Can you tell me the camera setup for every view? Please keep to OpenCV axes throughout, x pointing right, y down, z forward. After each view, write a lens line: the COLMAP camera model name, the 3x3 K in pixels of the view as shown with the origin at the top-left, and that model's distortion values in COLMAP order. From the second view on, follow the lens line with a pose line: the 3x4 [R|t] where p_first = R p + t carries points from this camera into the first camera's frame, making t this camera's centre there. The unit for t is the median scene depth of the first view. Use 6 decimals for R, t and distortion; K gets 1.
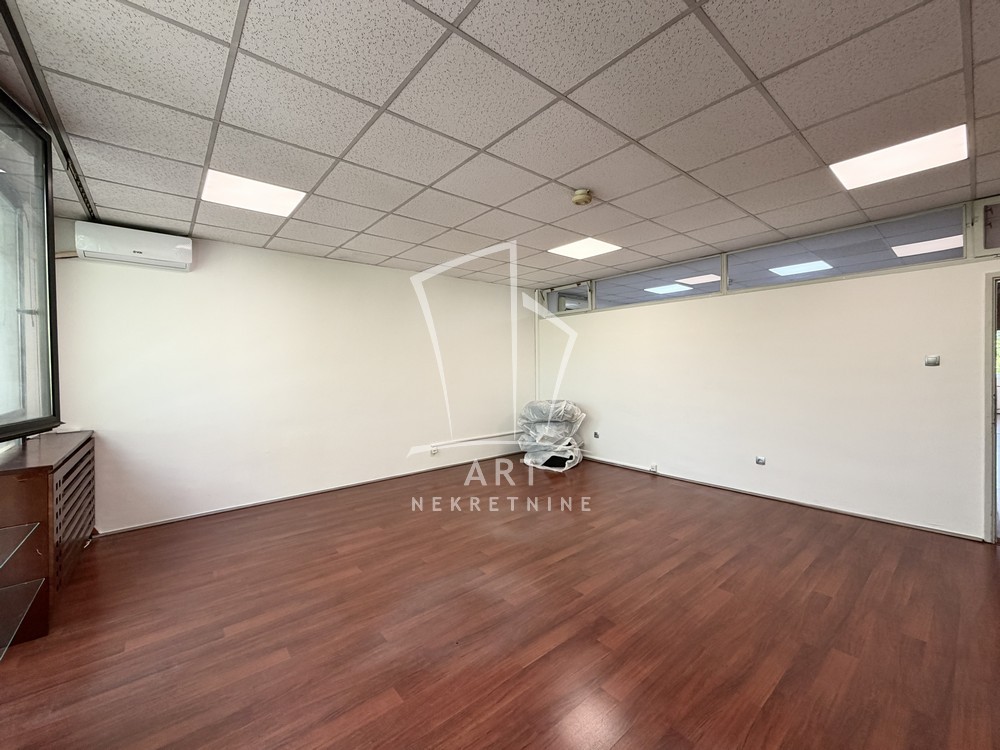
lens RADIAL K [[397.2, 0, 496.0], [0, 397.2, 375.2], [0, 0, 1]] dist [0.000300, 0.000123]
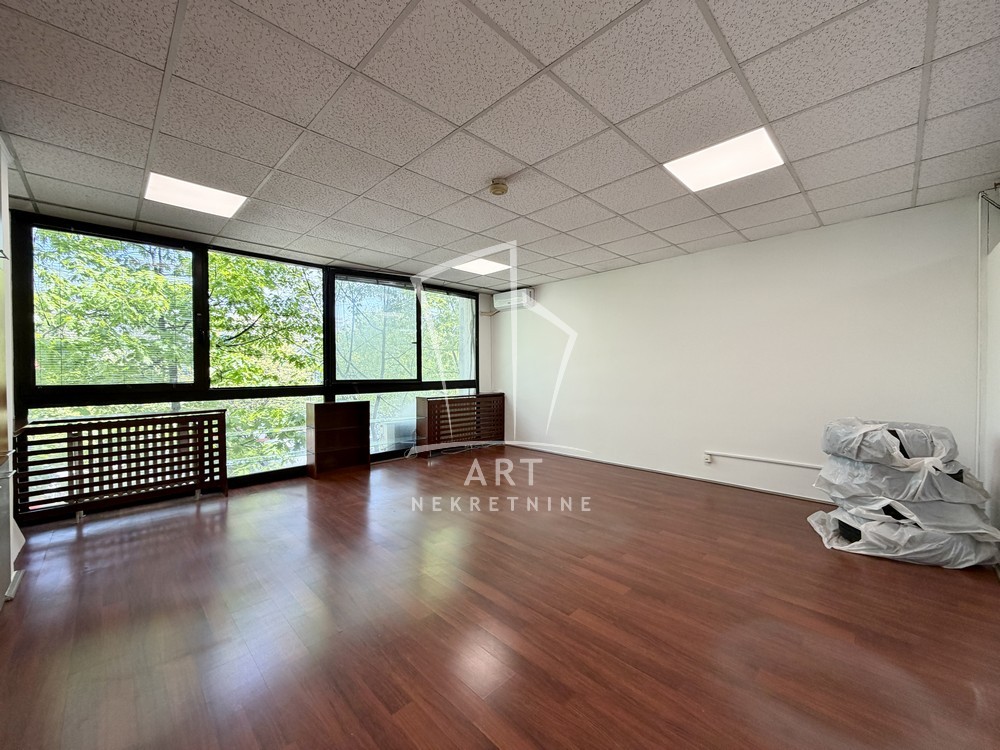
lens RADIAL K [[397.2, 0, 496.0], [0, 397.2, 375.2], [0, 0, 1]] dist [0.000300, 0.000123]
pose [[0.091458, 0.031724, -0.995303, 0.861398], [-0.013800, 0.999437, 0.030588, -0.009700], [0.995713, 0.010938, 0.091844, 0.632145]]
